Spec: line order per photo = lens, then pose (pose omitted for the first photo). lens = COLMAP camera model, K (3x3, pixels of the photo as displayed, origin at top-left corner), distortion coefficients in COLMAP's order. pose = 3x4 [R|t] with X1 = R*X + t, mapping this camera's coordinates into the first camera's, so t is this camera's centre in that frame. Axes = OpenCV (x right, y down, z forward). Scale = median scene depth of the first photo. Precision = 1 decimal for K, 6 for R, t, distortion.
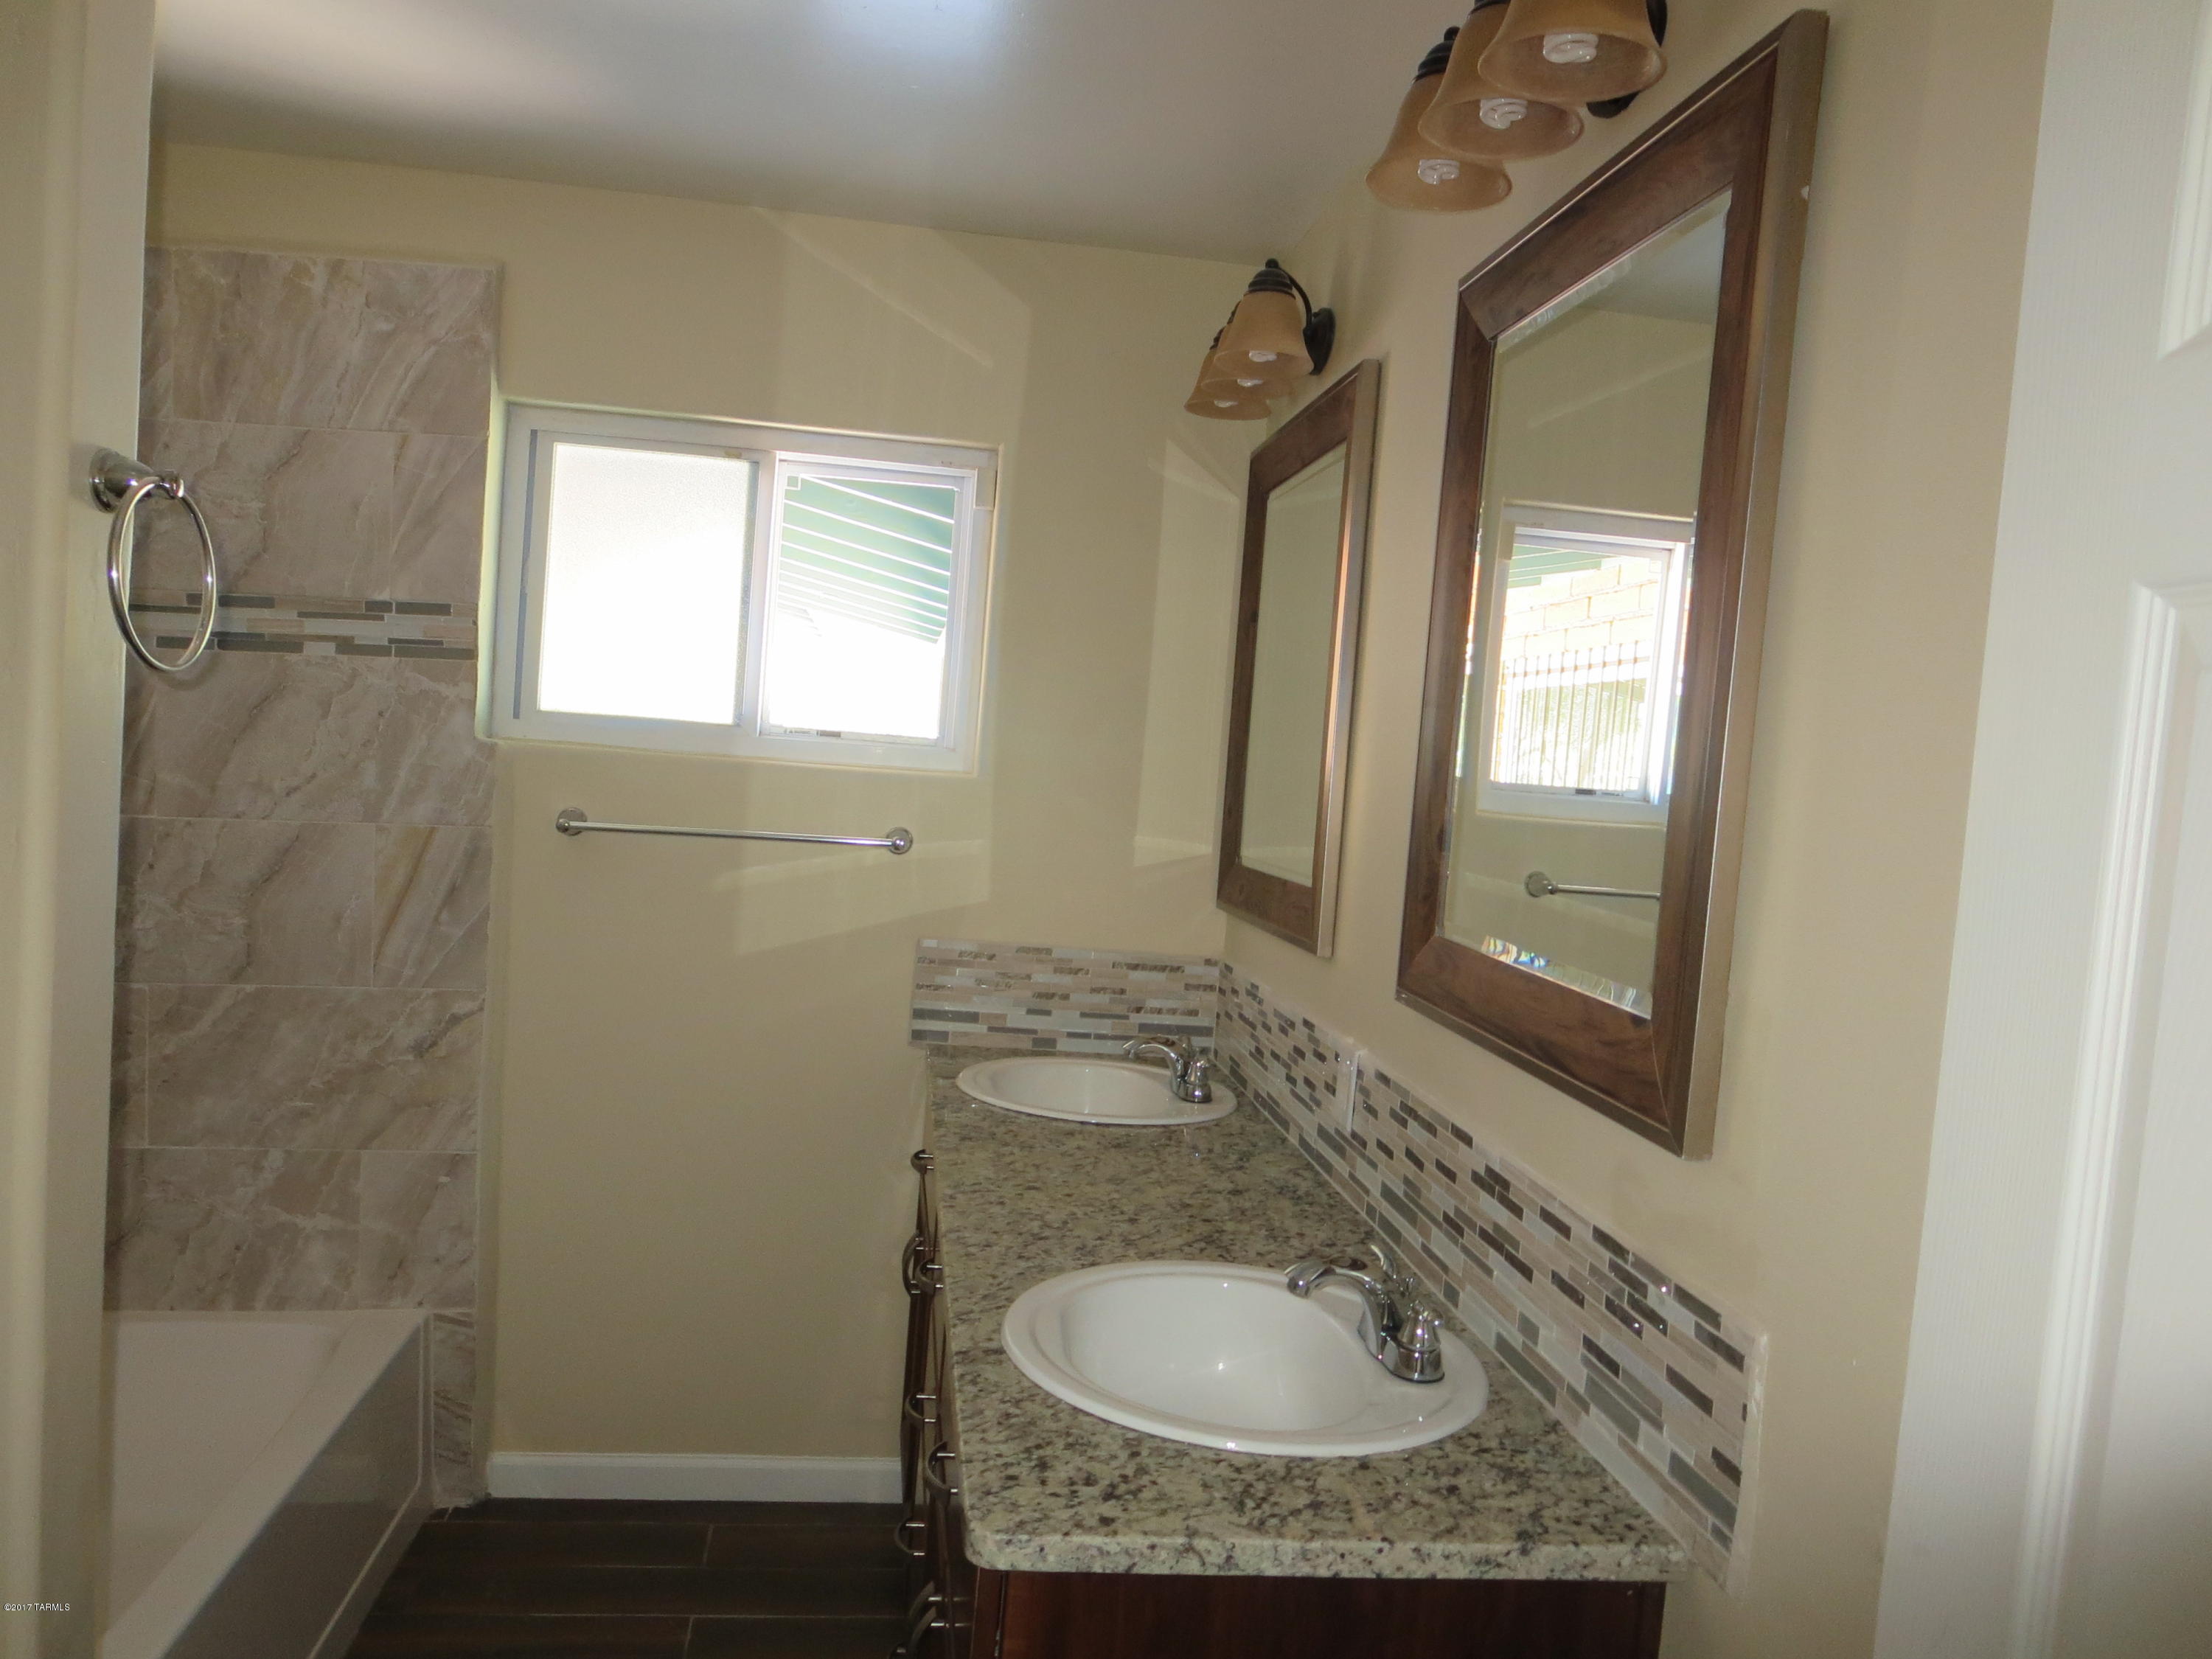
lens RADIAL K [[1573.1, 0, 1090.5], [0, 1573.1, 819.6], [0, 0, 1]] dist [-0.028838, 0.018161]
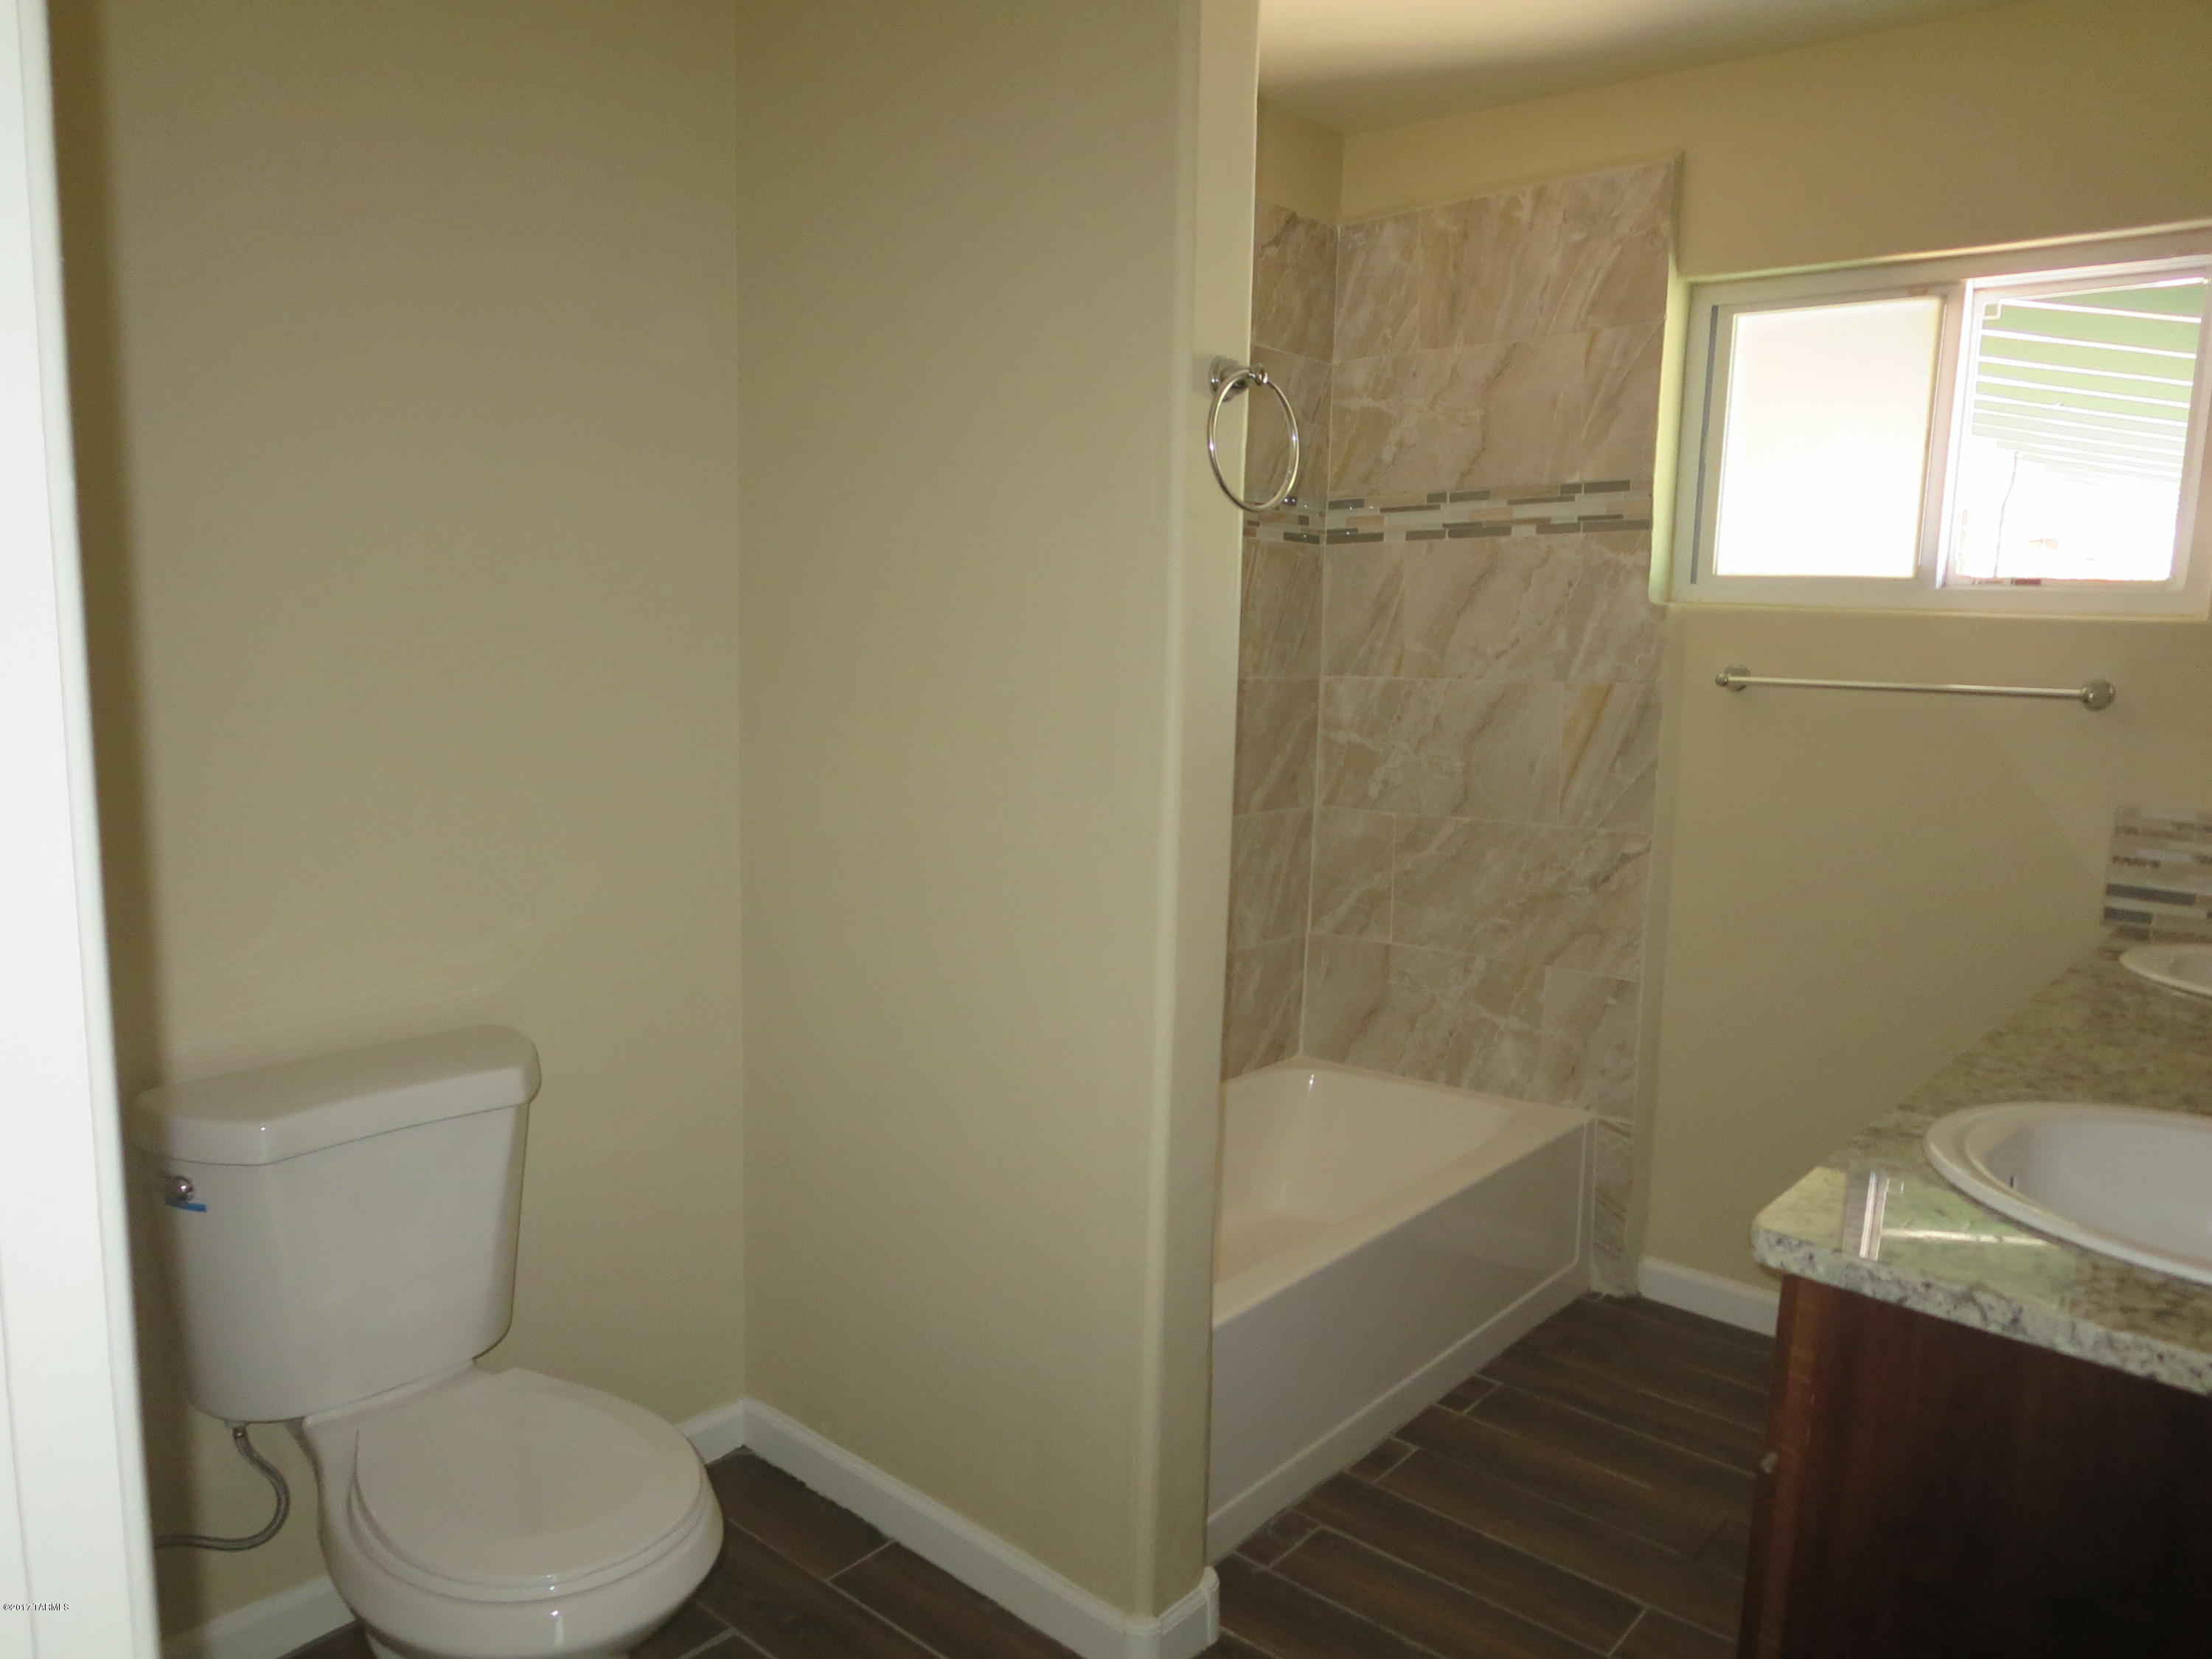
lens RADIAL K [[1573.1, 0, 1087.6], [0, 1573.1, 820.1], [0, 0, 1]] dist [-0.028838, 0.018161]
pose [[0.664820, 0.047130, -0.745515, 0.168753], [-0.016971, 0.998703, 0.048001, 0.054630], [0.746810, -0.019260, 0.664758, -0.019879]]
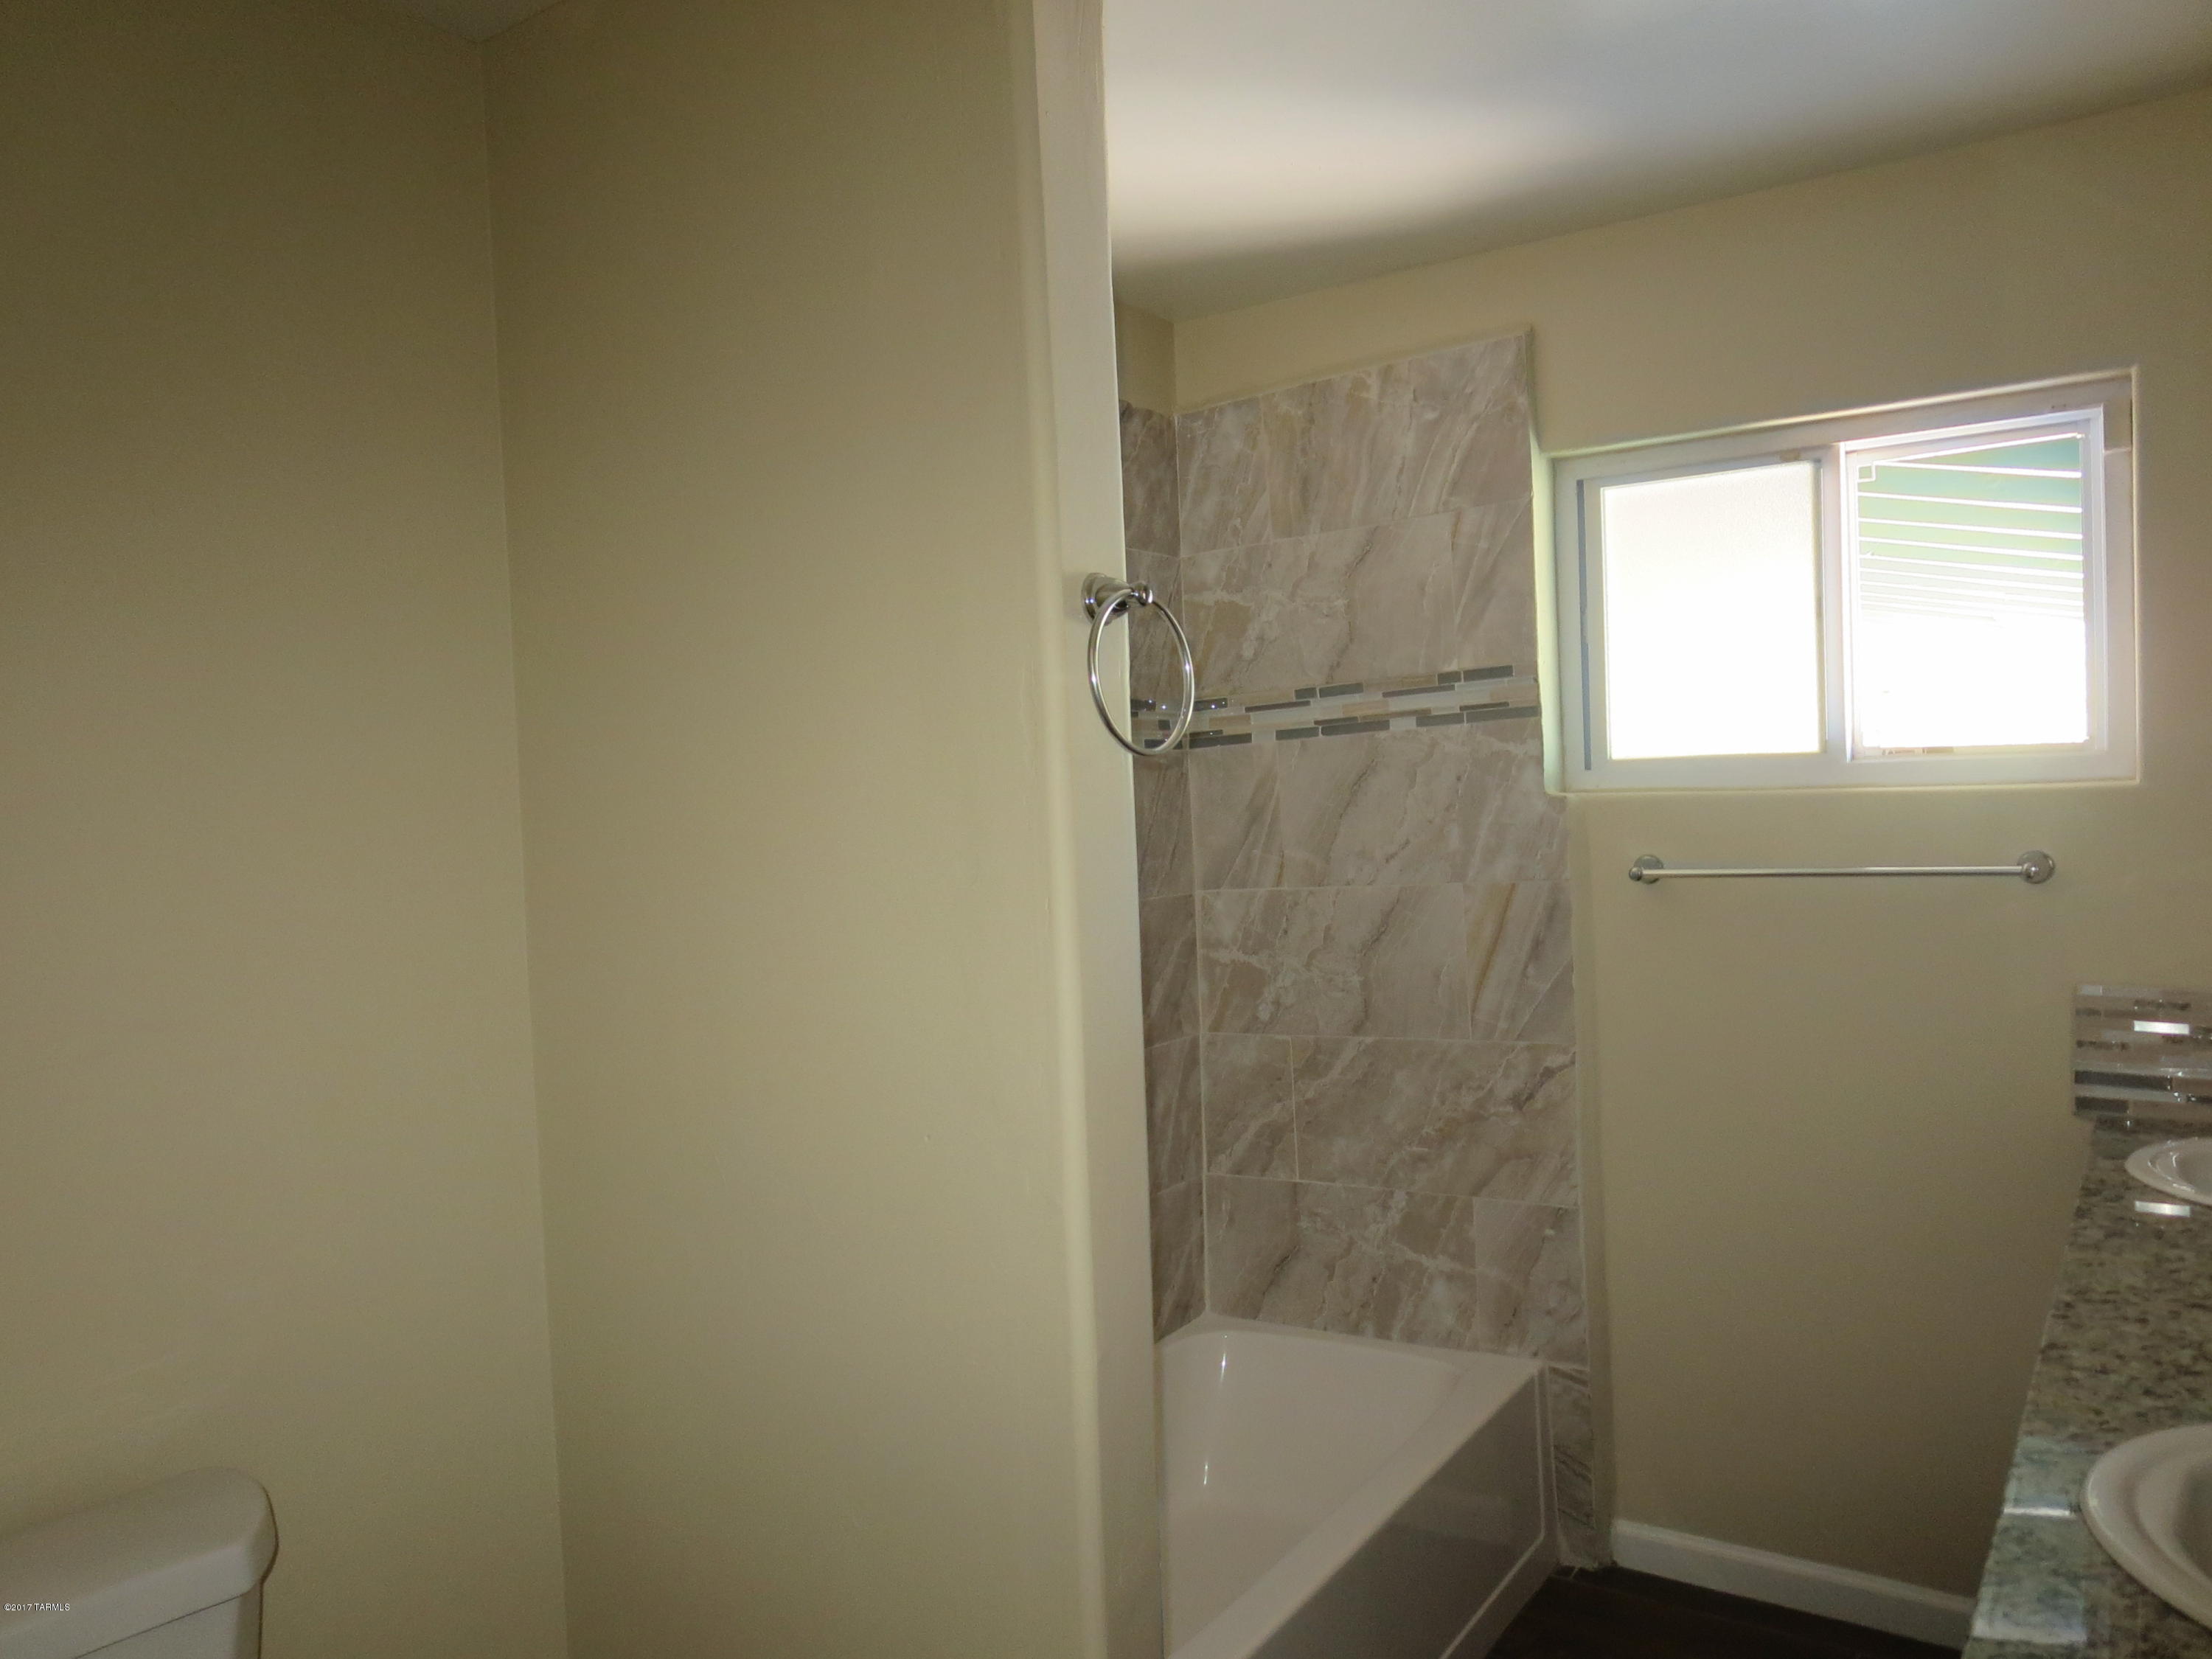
lens RADIAL K [[1573.1, 0, 1091.2], [0, 1573.1, 820.1], [0, 0, 1]] dist [-0.028838, 0.018161]
pose [[0.738499, -0.083501, -0.669064, 0.066752], [0.057512, 0.996487, -0.060883, 0.010173], [0.671797, 0.006483, 0.740707, 0.054205]]
